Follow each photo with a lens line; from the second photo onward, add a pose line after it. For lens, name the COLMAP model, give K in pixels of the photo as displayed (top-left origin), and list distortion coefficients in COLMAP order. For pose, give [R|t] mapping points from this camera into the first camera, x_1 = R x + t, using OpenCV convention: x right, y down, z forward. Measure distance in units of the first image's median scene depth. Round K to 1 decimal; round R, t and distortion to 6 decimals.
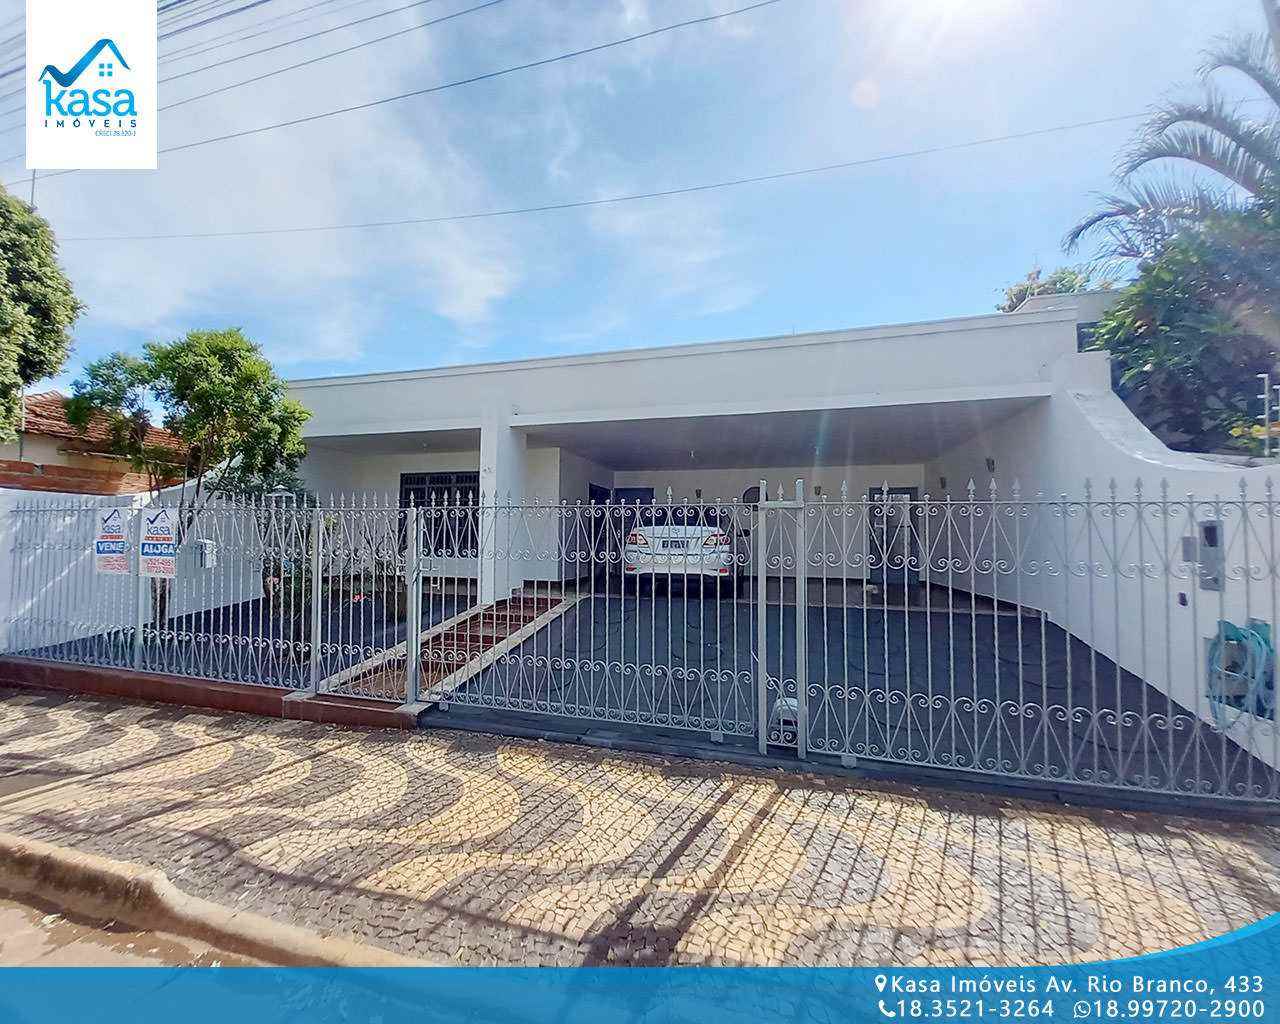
lens RADIAL K [[539.6, 0, 639.5], [0, 539.6, 515.9], [0, 0, 1]] dist [-0.002074, -0.001168]
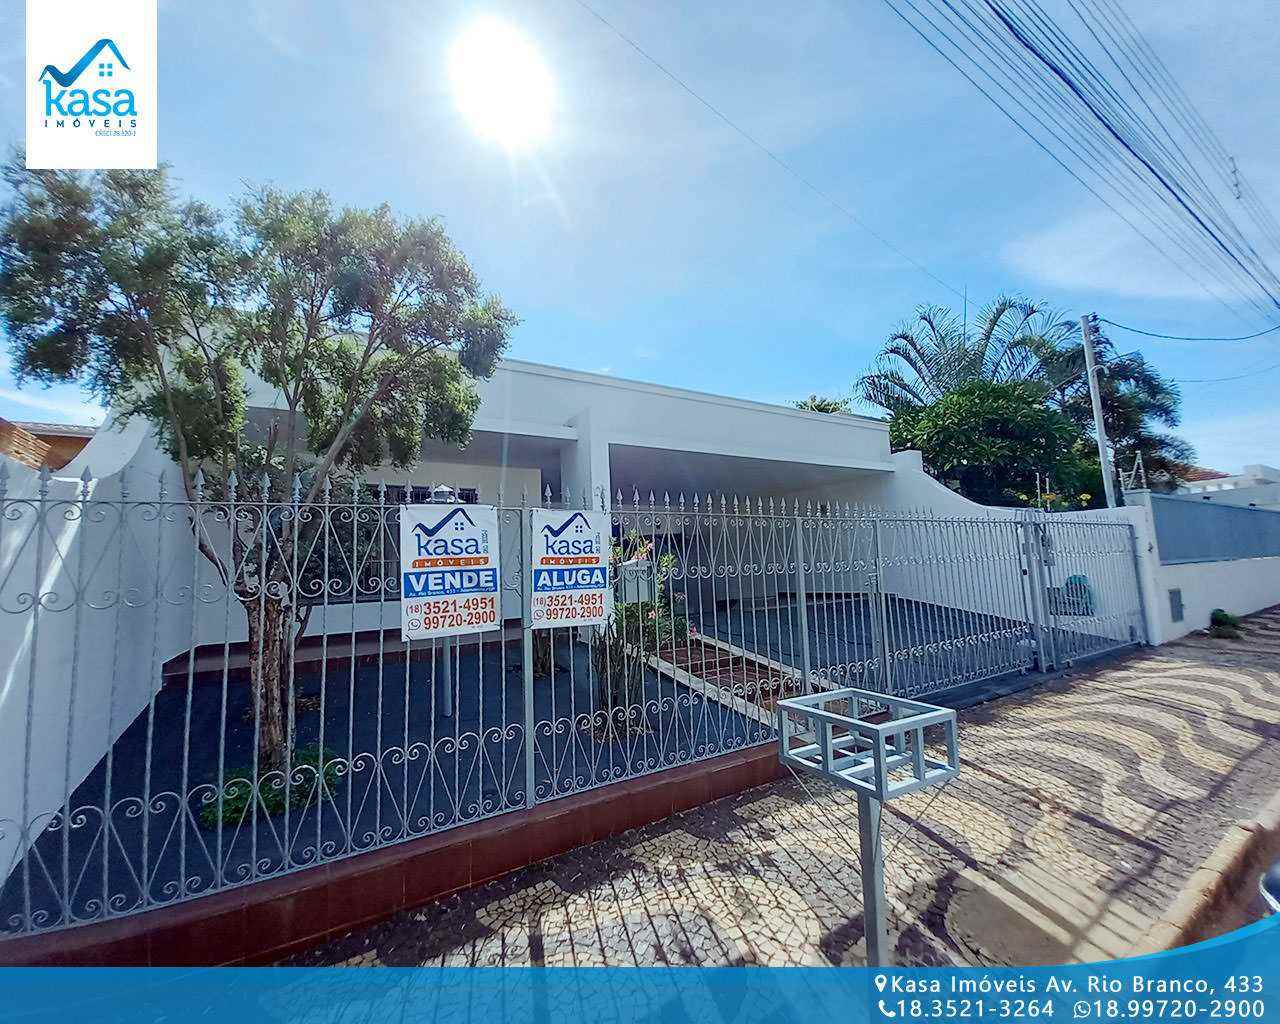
lens RADIAL K [[511.3, 0, 638.3], [0, 511.3, 508.9], [0, 0, 1]] dist [-0.000116, -0.000037]
pose [[0.690403, 0.048570, 0.721793, -1.288547], [0.019052, 0.996177, -0.085257, 0.036307], [-0.723174, 0.072613, 0.686838, 0.567572]]
